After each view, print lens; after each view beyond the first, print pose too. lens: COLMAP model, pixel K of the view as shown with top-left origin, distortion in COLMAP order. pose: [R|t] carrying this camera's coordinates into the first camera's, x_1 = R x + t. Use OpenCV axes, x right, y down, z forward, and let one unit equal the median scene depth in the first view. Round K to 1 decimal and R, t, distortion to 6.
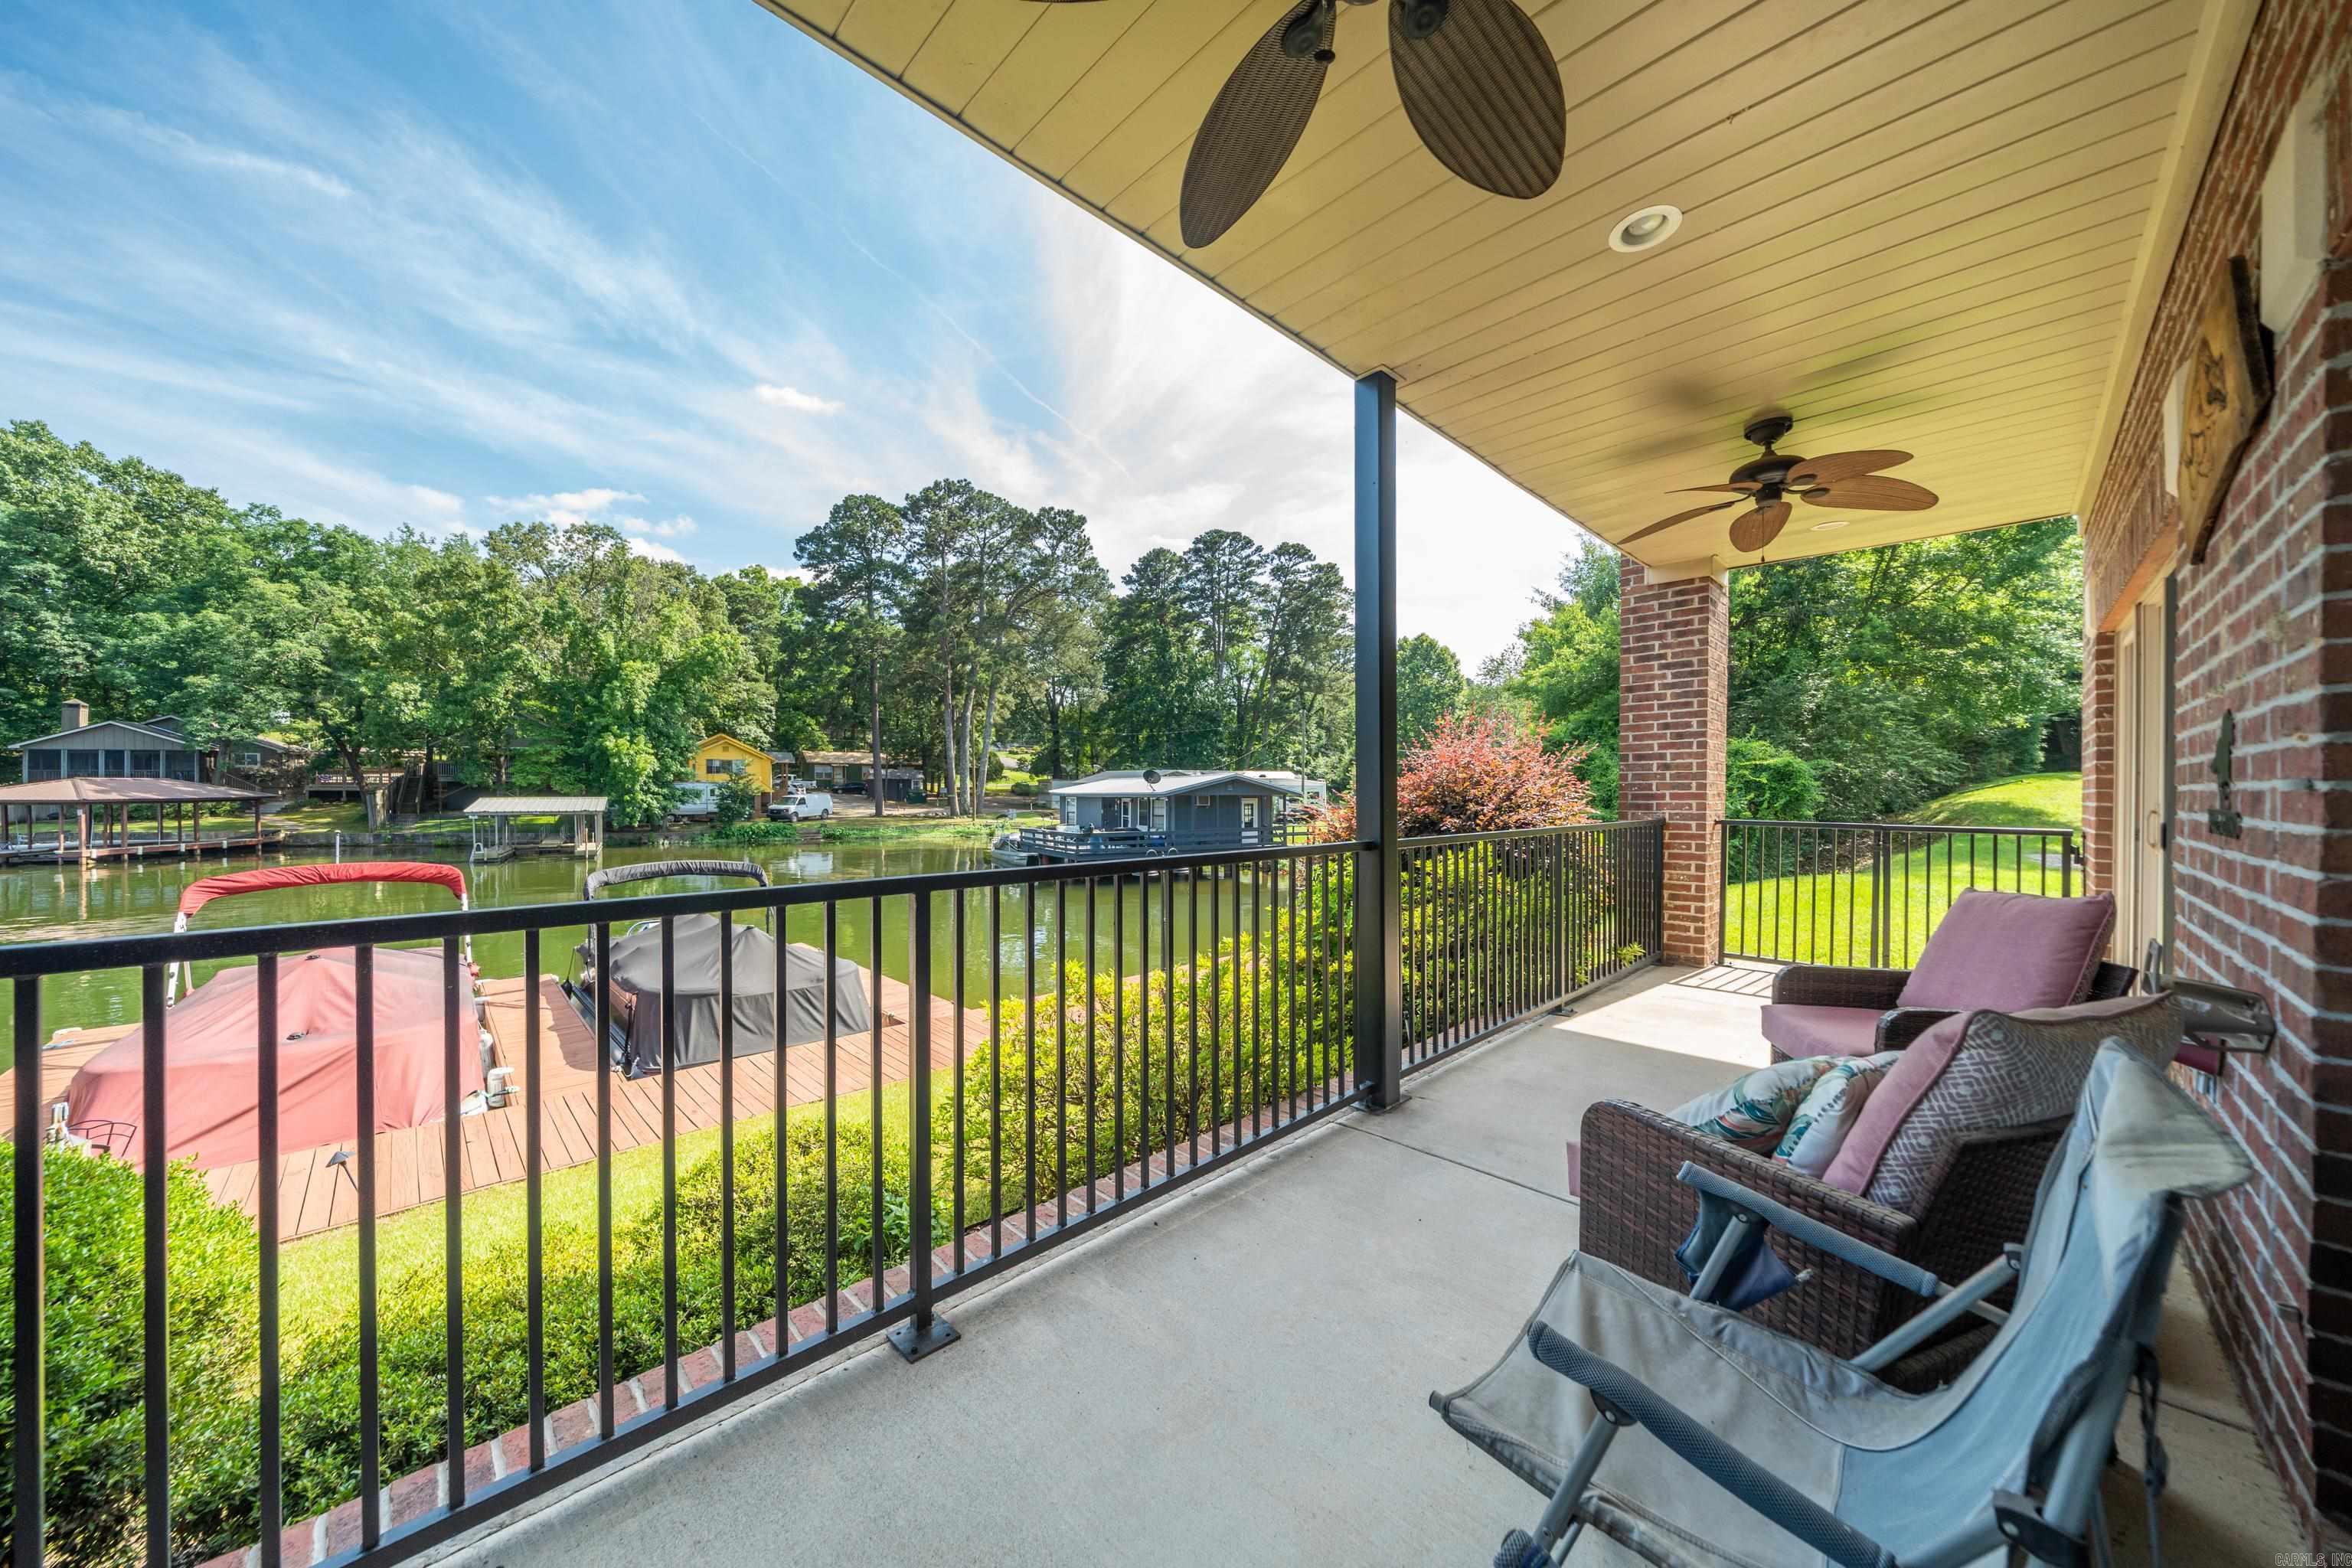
lens RADIAL K [[804.9, 0, 1183.0], [0, 804.9, 796.3], [0, 0, 1]] dist [-0.010189, -0.000034]
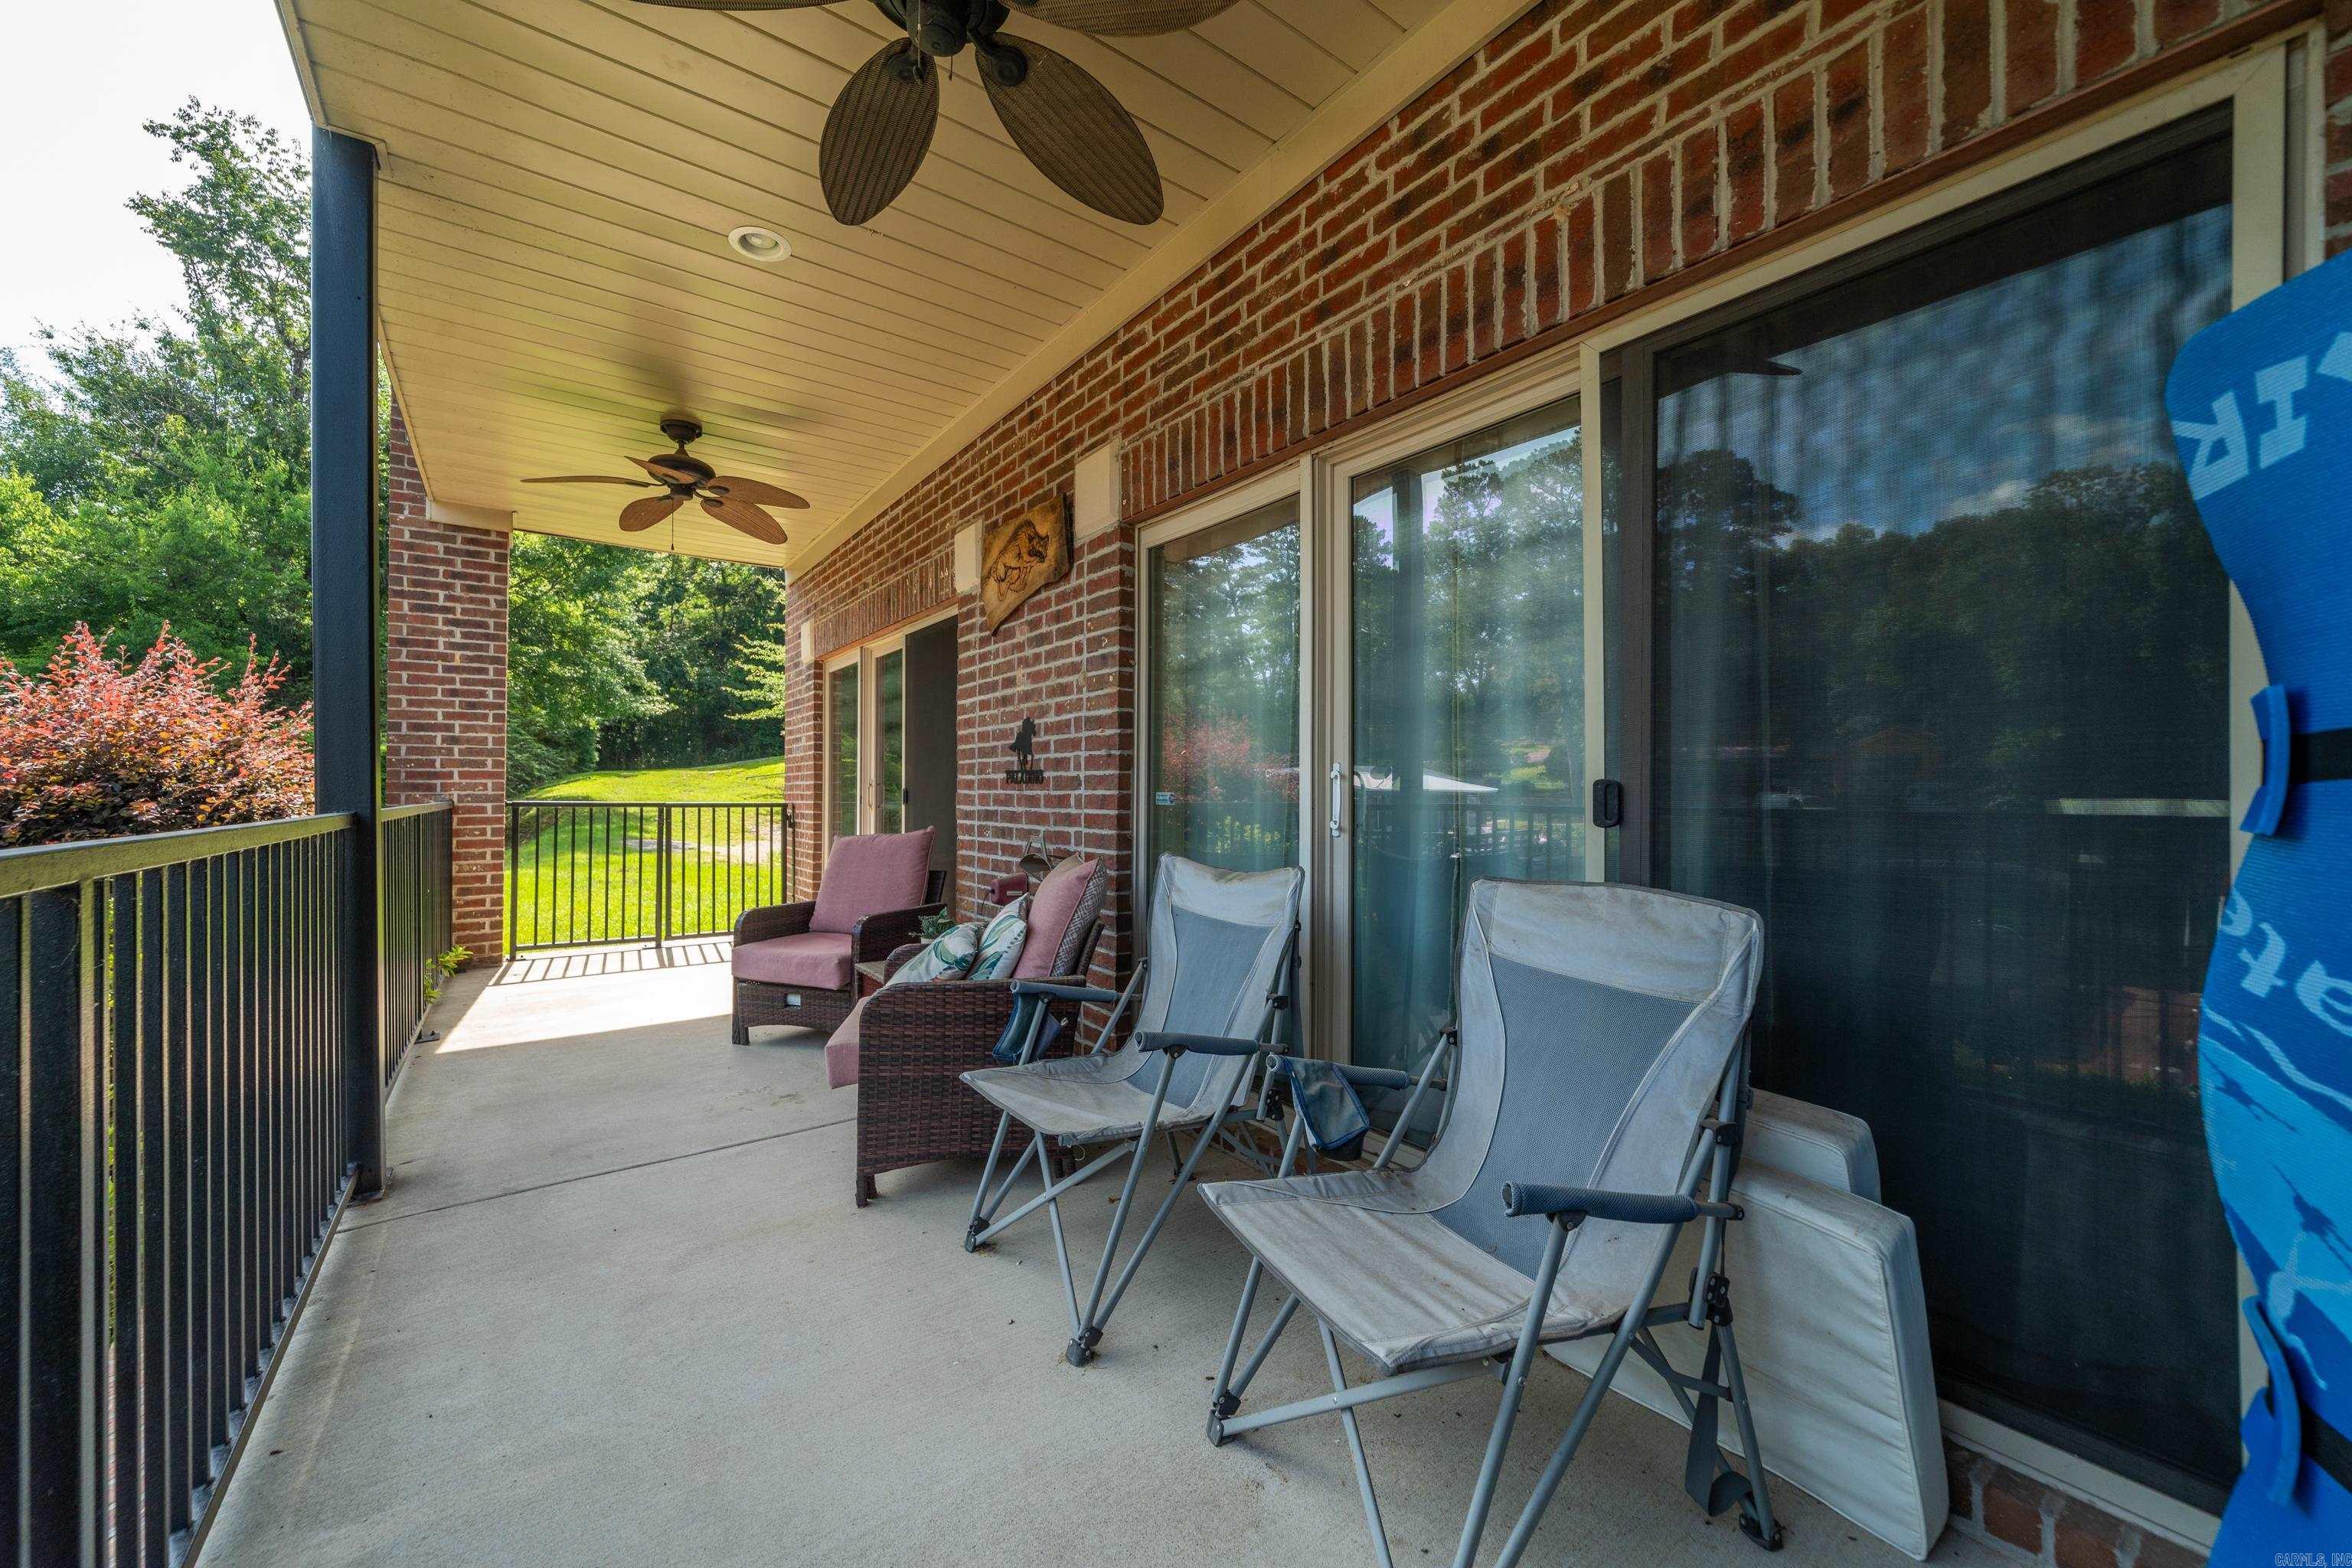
lens RADIAL K [[910.6, 0, 1176.0], [0, 910.6, 791.6], [0, 0, 1]] dist [-0.004193, -0.000713]
pose [[0.132295, 0.003497, 0.991204, -0.257073], [0.004468, 0.999982, -0.004124, 0.025572], [-0.991200, 0.004974, 0.132277, 0.113083]]
